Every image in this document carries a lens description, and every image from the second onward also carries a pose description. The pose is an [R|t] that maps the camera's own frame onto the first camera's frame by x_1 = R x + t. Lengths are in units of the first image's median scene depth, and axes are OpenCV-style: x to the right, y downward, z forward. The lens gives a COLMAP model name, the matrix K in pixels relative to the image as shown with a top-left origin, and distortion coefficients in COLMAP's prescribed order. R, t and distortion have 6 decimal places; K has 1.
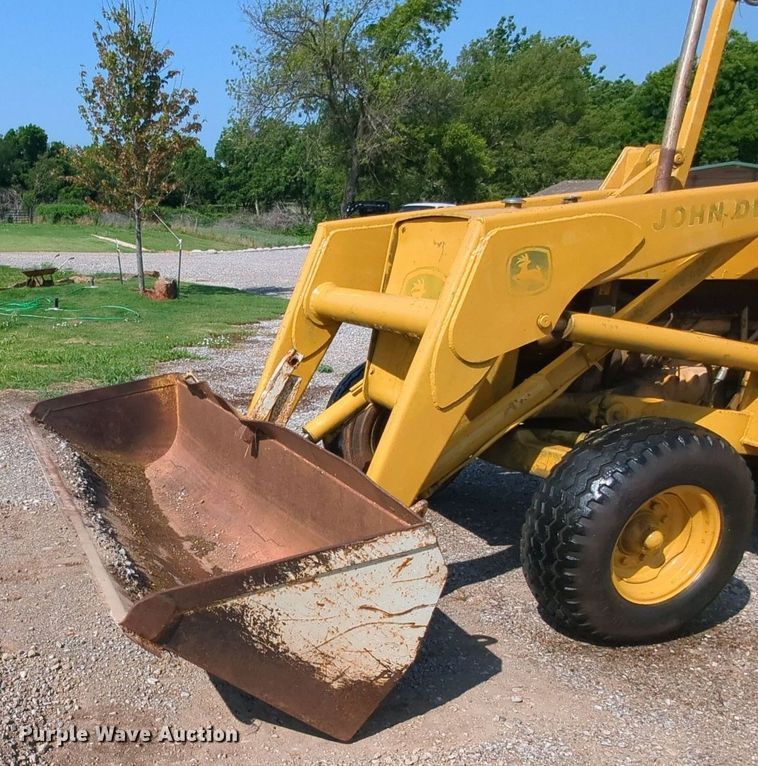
lens RADIAL K [[622.0, 0, 261.8], [0, 622.0, 423.1], [0, 0, 1]] dist [0.002845, -0.014213]
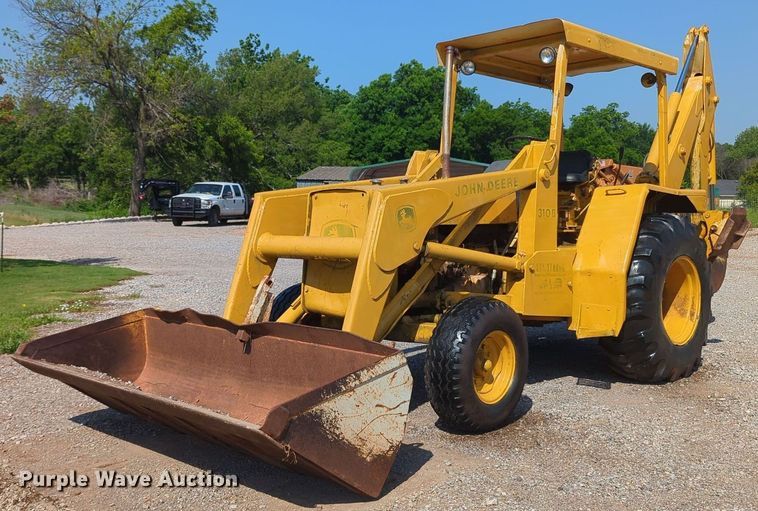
lens RADIAL K [[608.7, 0, 378.4], [0, 608.7, 235.8], [0, 0, 1]] dist [0.033046, -0.003279]
pose [[0.861748, -0.028521, 0.506534, -0.398842], [0.154274, 0.965870, -0.208076, 0.116900], [-0.483312, 0.257454, 0.836736, -0.309663]]
